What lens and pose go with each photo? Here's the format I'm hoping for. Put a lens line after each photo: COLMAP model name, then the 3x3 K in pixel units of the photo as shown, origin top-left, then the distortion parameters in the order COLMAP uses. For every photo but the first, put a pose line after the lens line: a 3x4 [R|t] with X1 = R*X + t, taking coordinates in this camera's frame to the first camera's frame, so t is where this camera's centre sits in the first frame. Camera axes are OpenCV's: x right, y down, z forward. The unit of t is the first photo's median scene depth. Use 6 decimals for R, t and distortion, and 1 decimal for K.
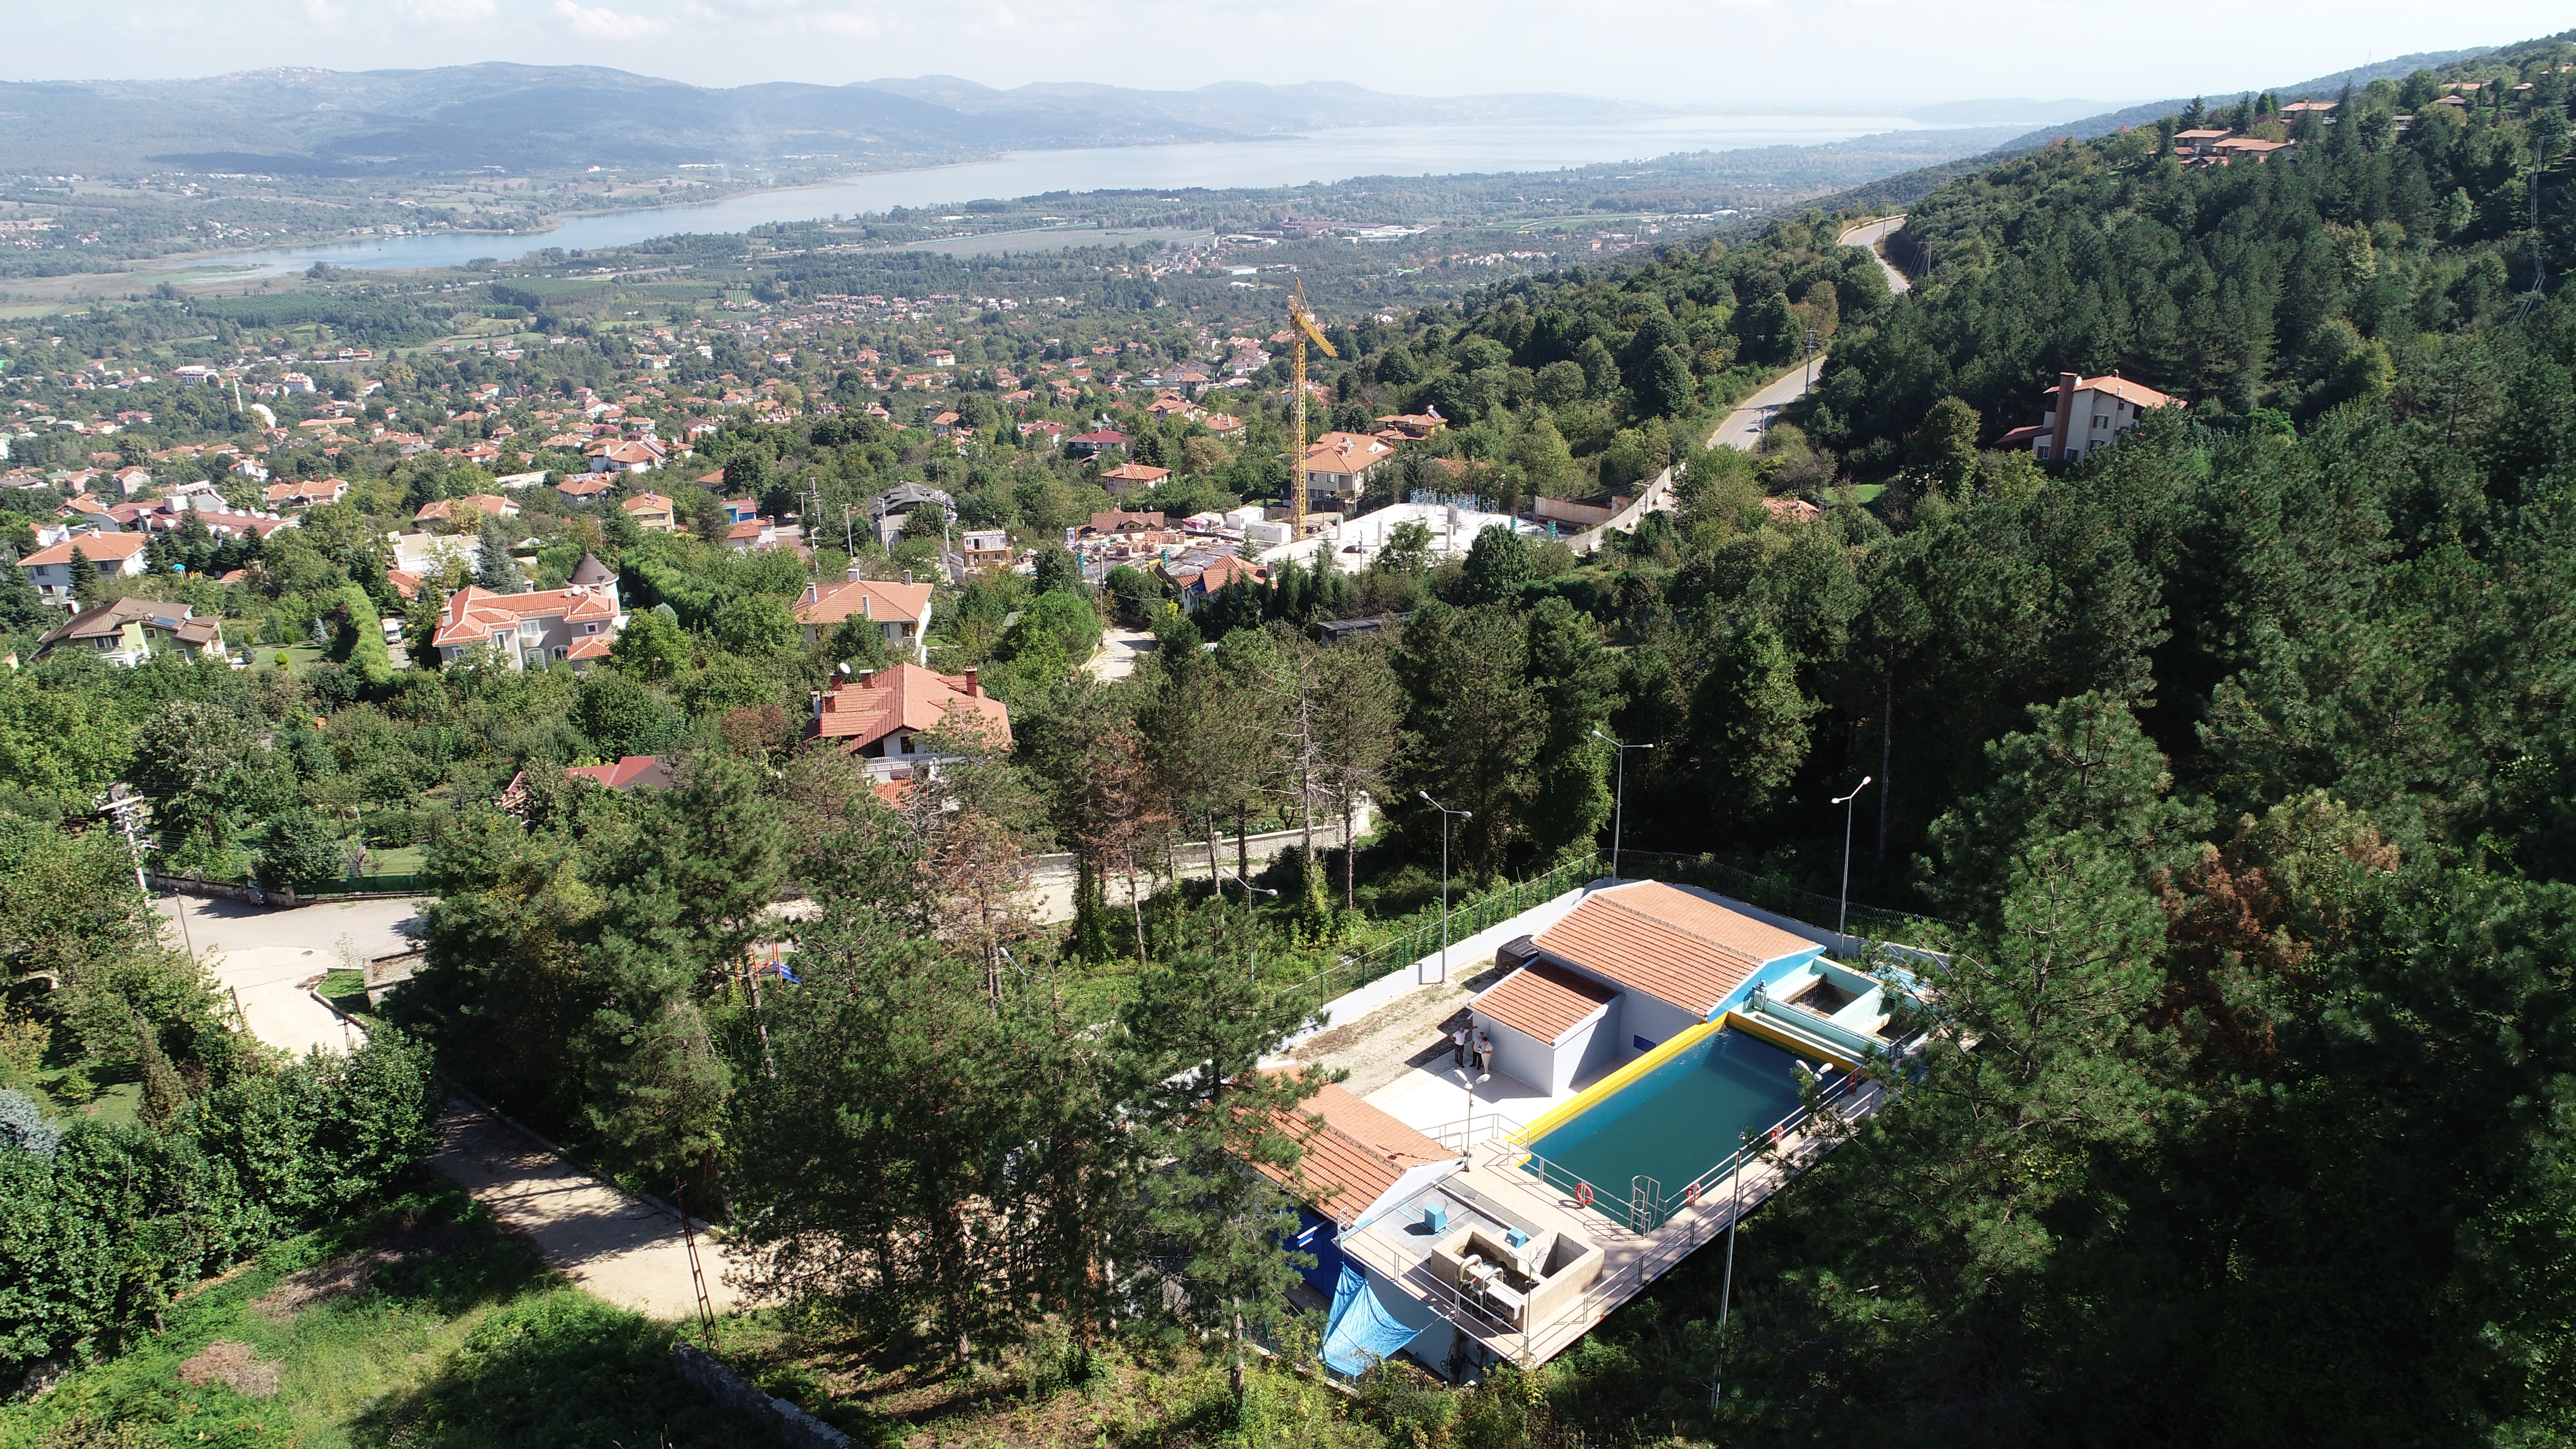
lens RADIAL K [[1724.5, 0, 1294.6], [0, 1724.5, 734.9], [0, 0, 1]] dist [-0.001619, -0.002081]
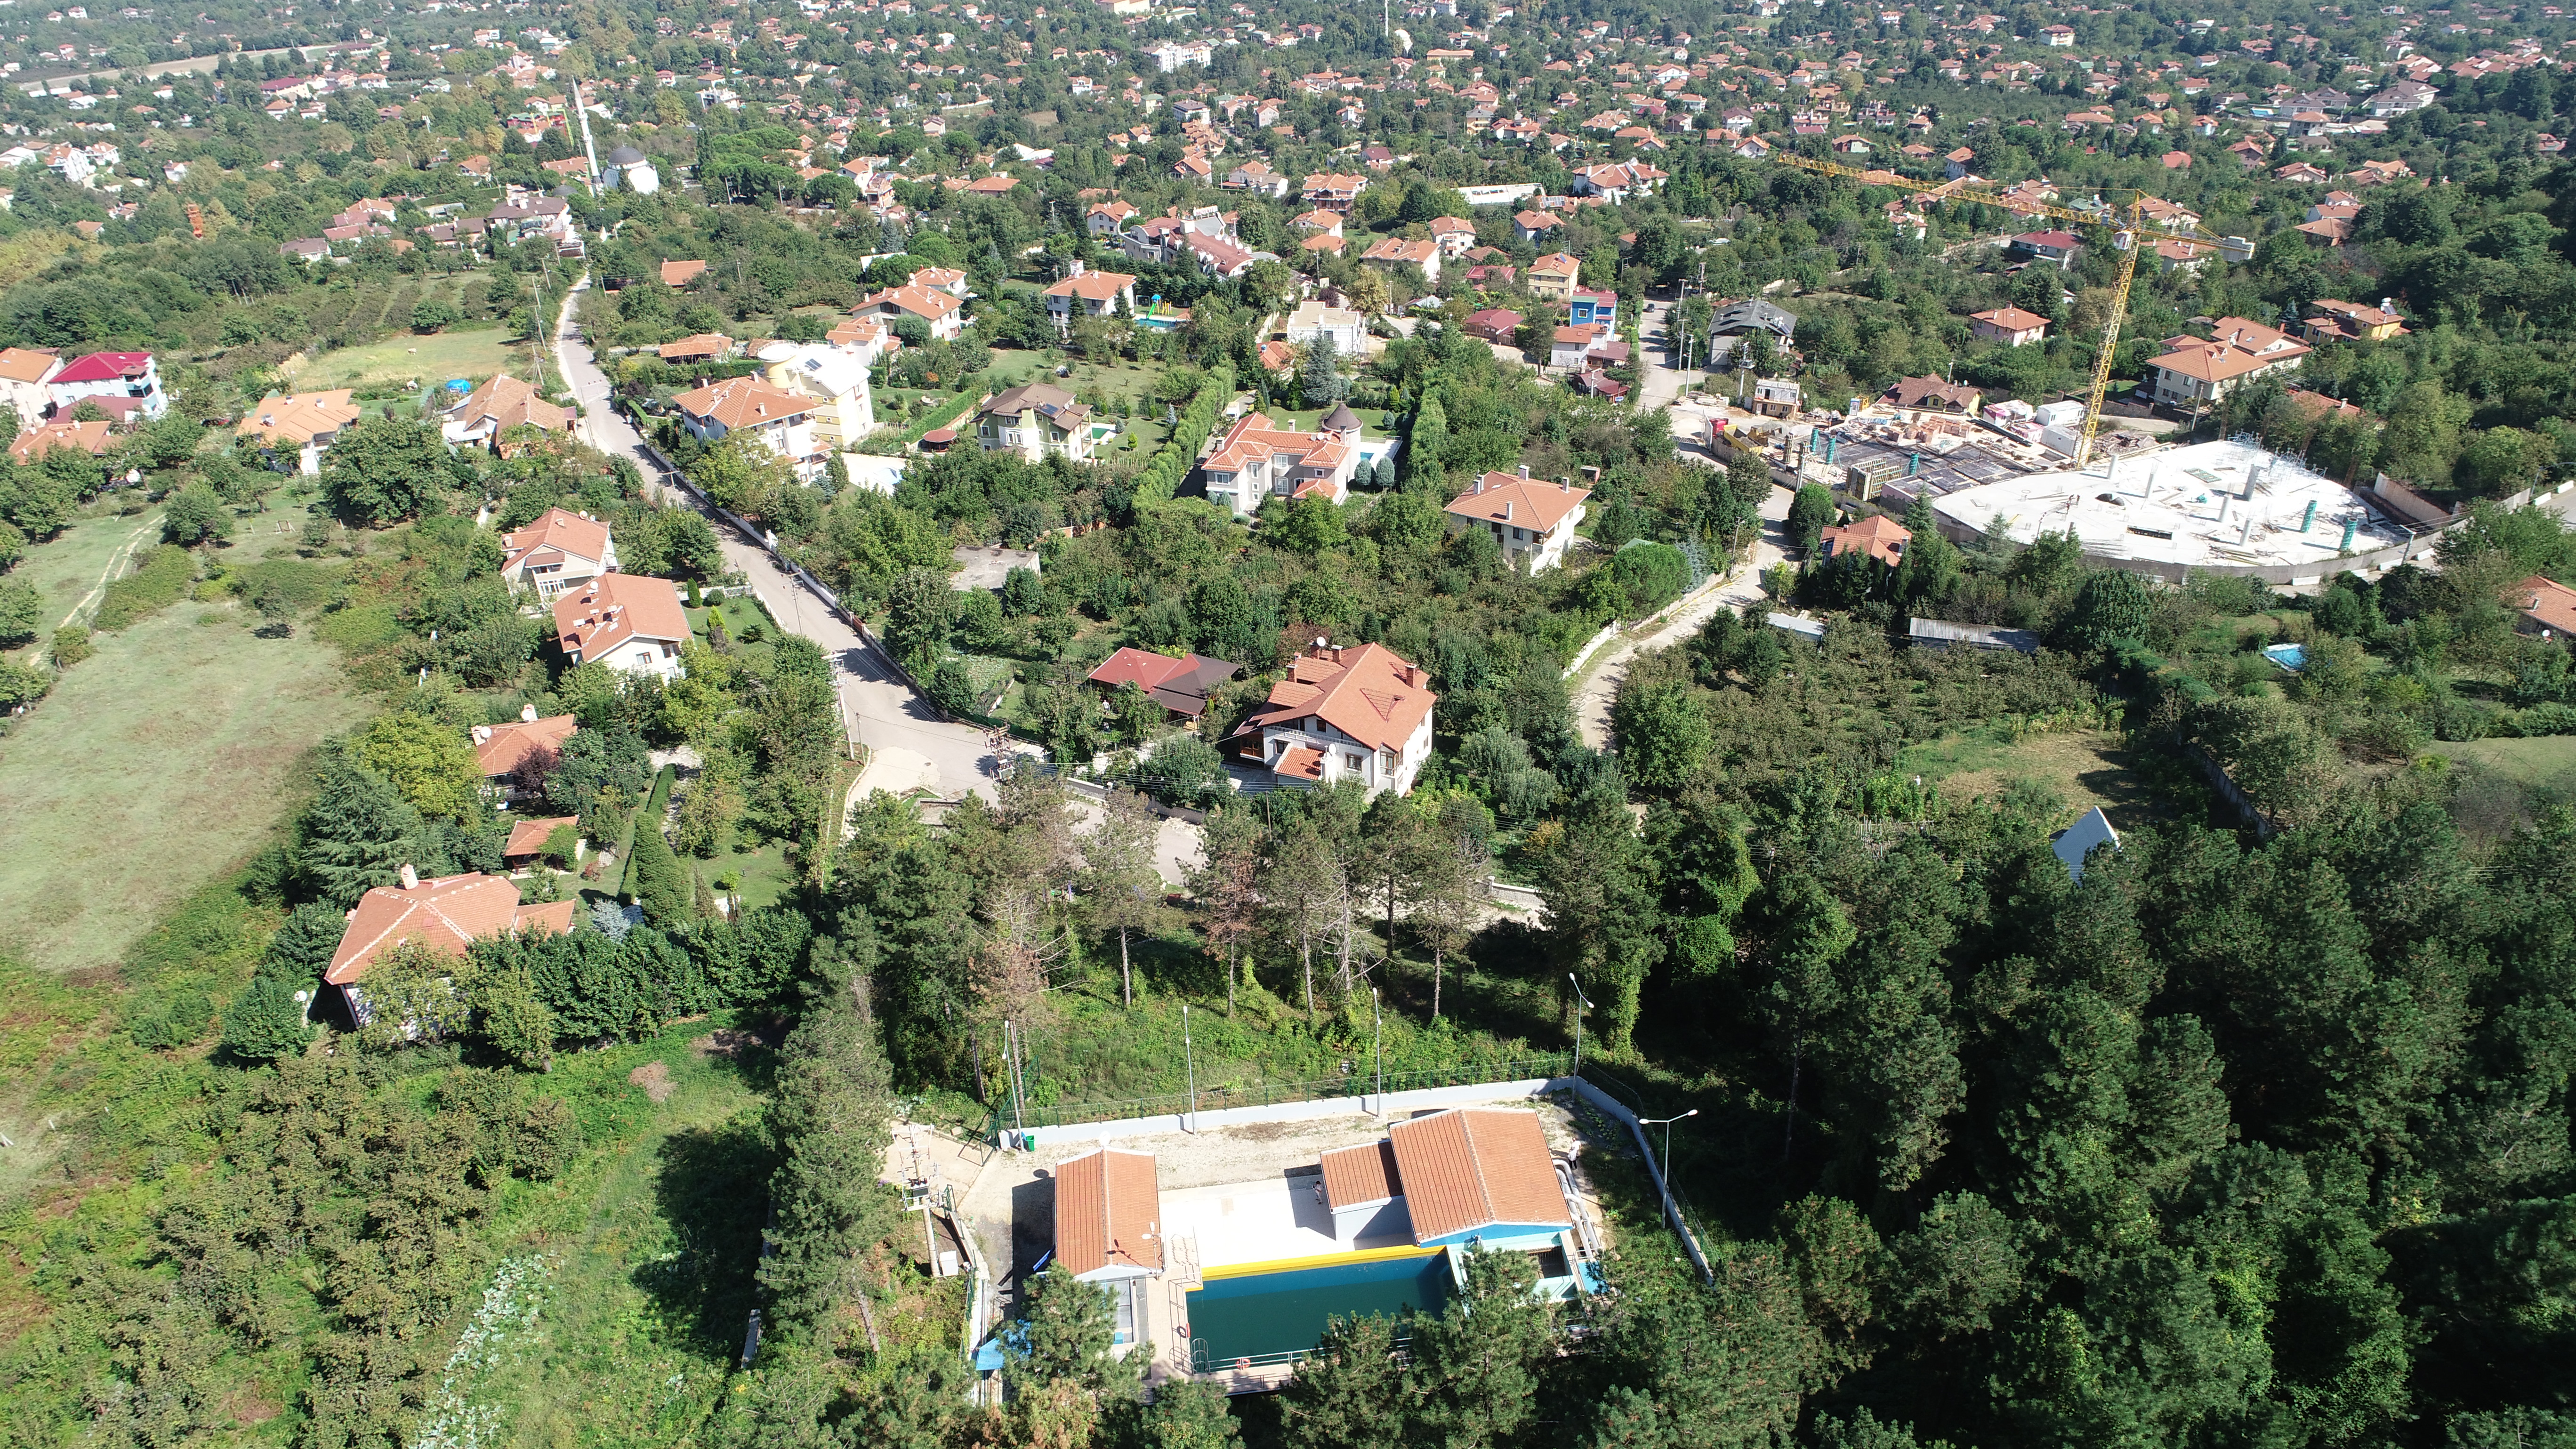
lens RADIAL K [[1724.5, 0, 1294.6], [0, 1724.5, 734.9], [0, 0, 1]] dist [-0.001619, -0.002081]
pose [[0.809486, 0.297170, -0.506382, 0.653752], [-0.187328, 0.948099, 0.256935, -0.495473], [0.556454, -0.113125, 0.823141, -0.129019]]
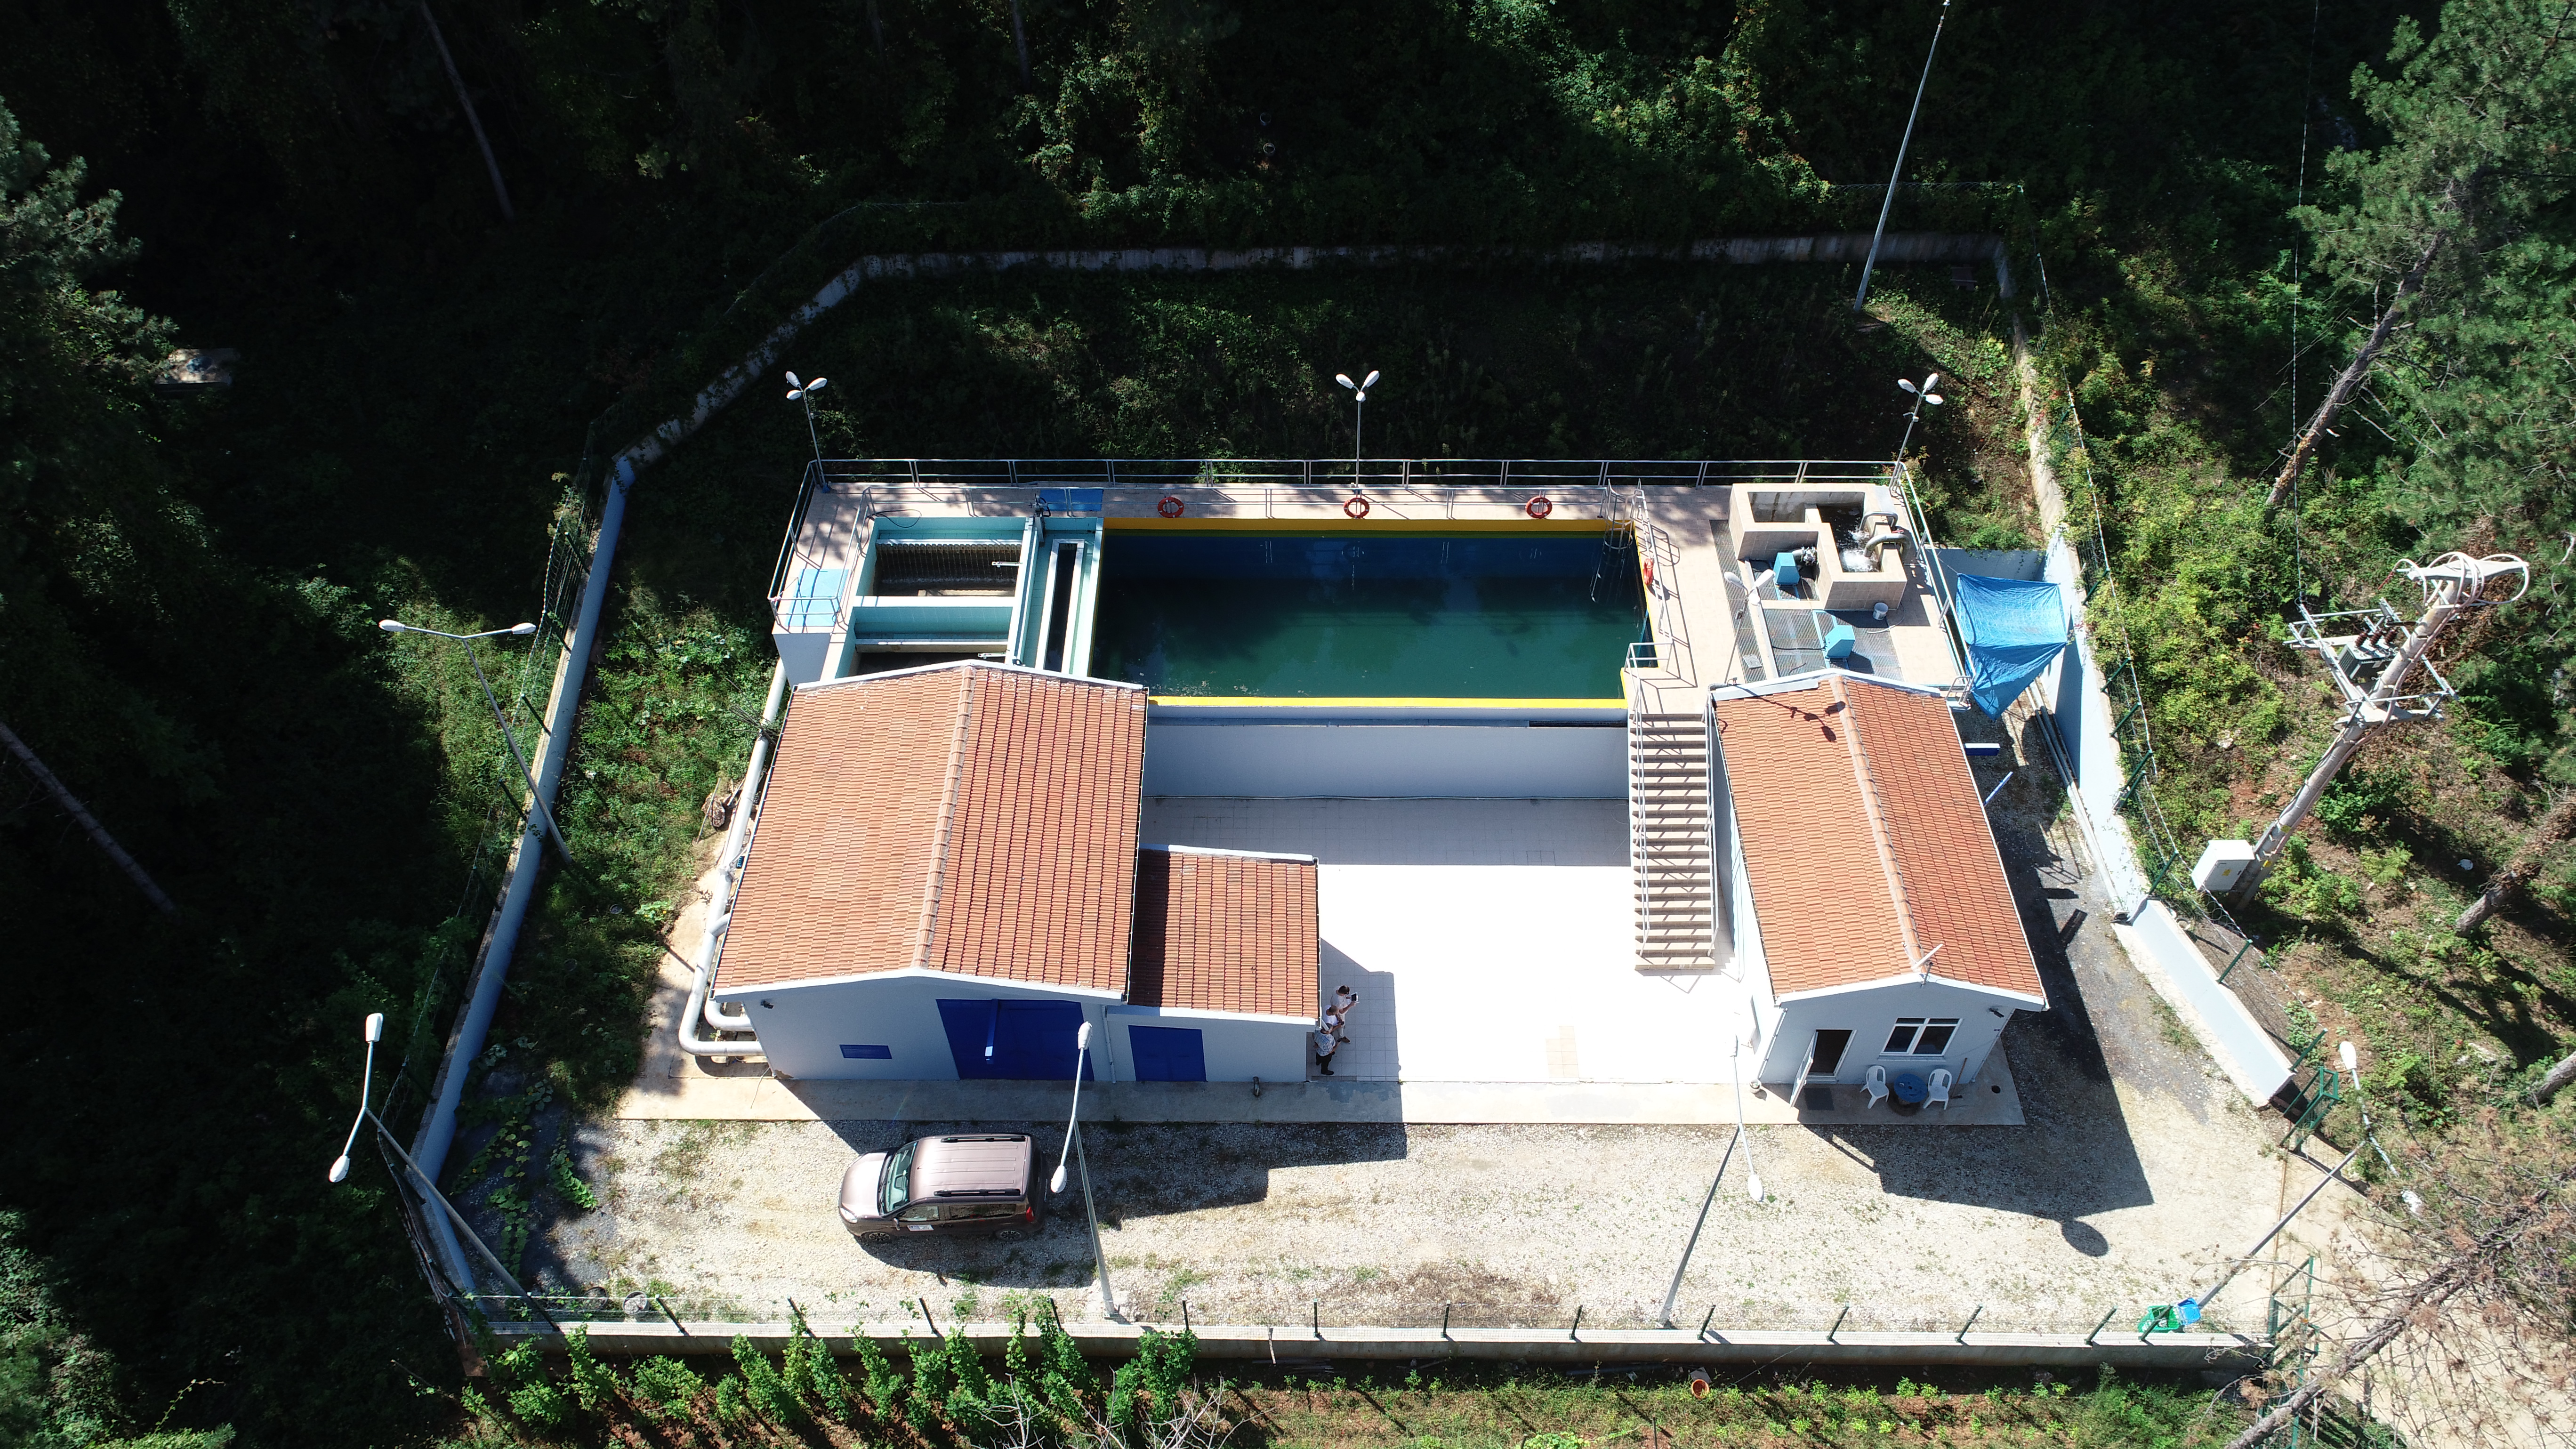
lens RADIAL K [[1778.4, 0, 1298.3], [0, 1778.4, 696.4], [0, 0, 1]] dist [0.000259, 0.001944]
pose [[-0.727371, -0.499808, 0.470237, -0.093497], [0.246456, 0.449260, 0.858735, -0.332965], [-0.640461, 0.740512, -0.203598, 0.974035]]
